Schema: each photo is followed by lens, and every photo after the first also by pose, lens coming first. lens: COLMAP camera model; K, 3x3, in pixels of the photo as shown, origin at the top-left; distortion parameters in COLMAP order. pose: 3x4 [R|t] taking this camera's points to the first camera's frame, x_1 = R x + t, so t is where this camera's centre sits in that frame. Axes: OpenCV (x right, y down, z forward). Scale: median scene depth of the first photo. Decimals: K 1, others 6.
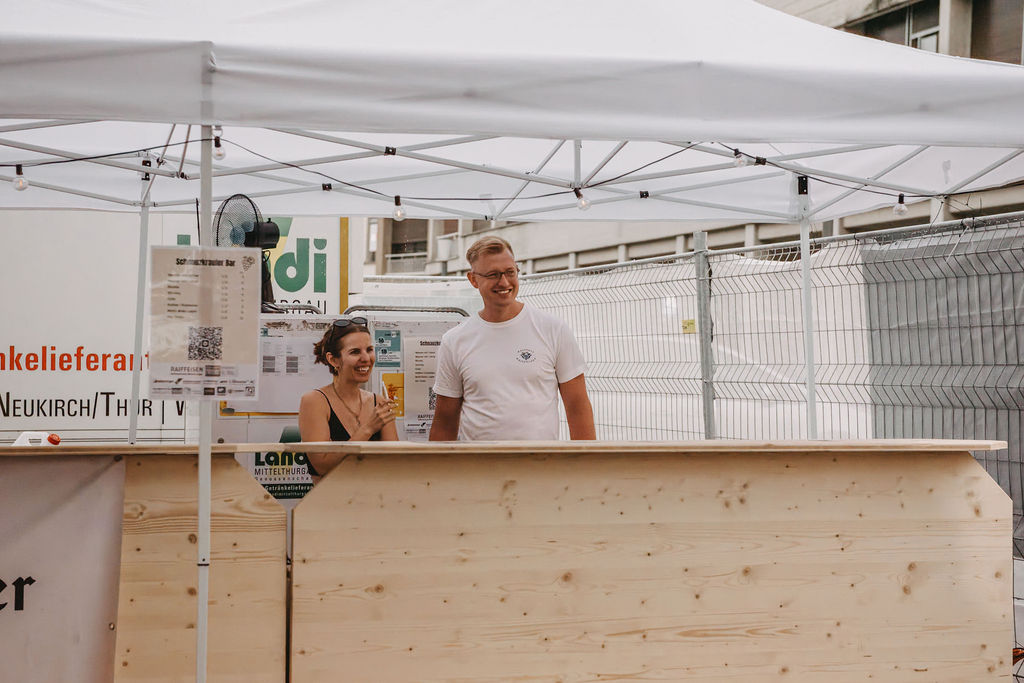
lens RADIAL K [[1989.2, 0, 512.2], [0, 1989.2, 337.8], [0, 0, 1]] dist [0.152144, 0.000000]
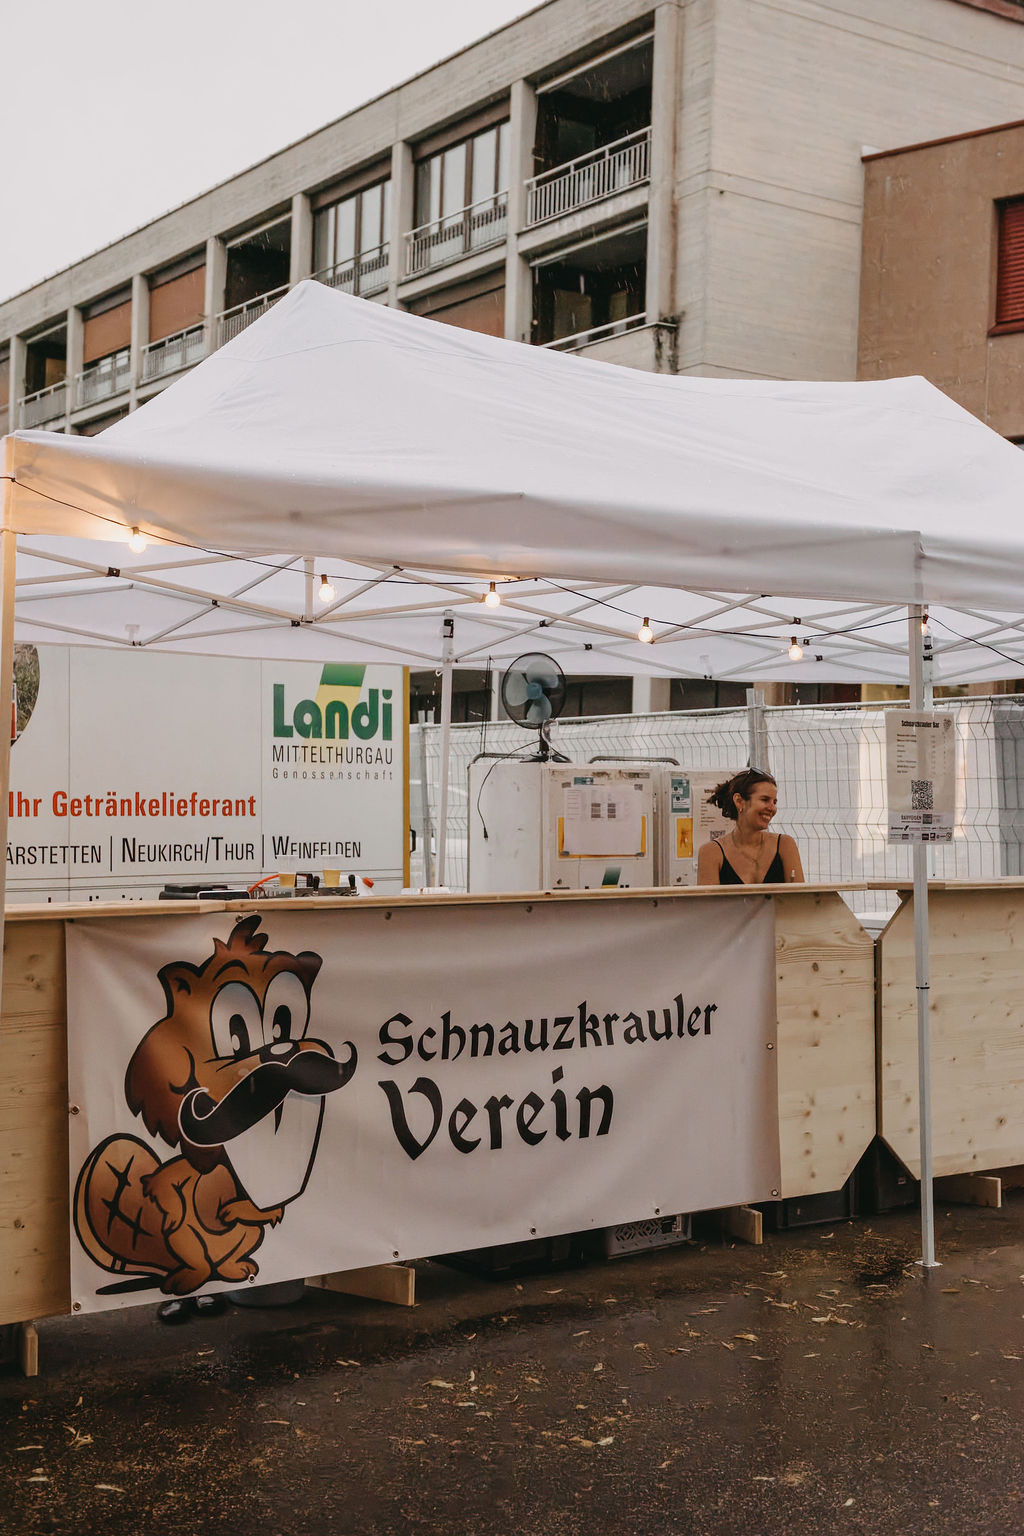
lens RADIAL K [[1949.4, 0, 511.1], [0, 1949.4, 772.0], [0, 0, 1]] dist [0.160997, 0.000000]
pose [[0.948067, 0.002438, 0.318061, -0.383854], [-0.001611, 0.999995, -0.002863, -0.003524], [-0.318067, 0.002202, 0.948066, 0.003710]]
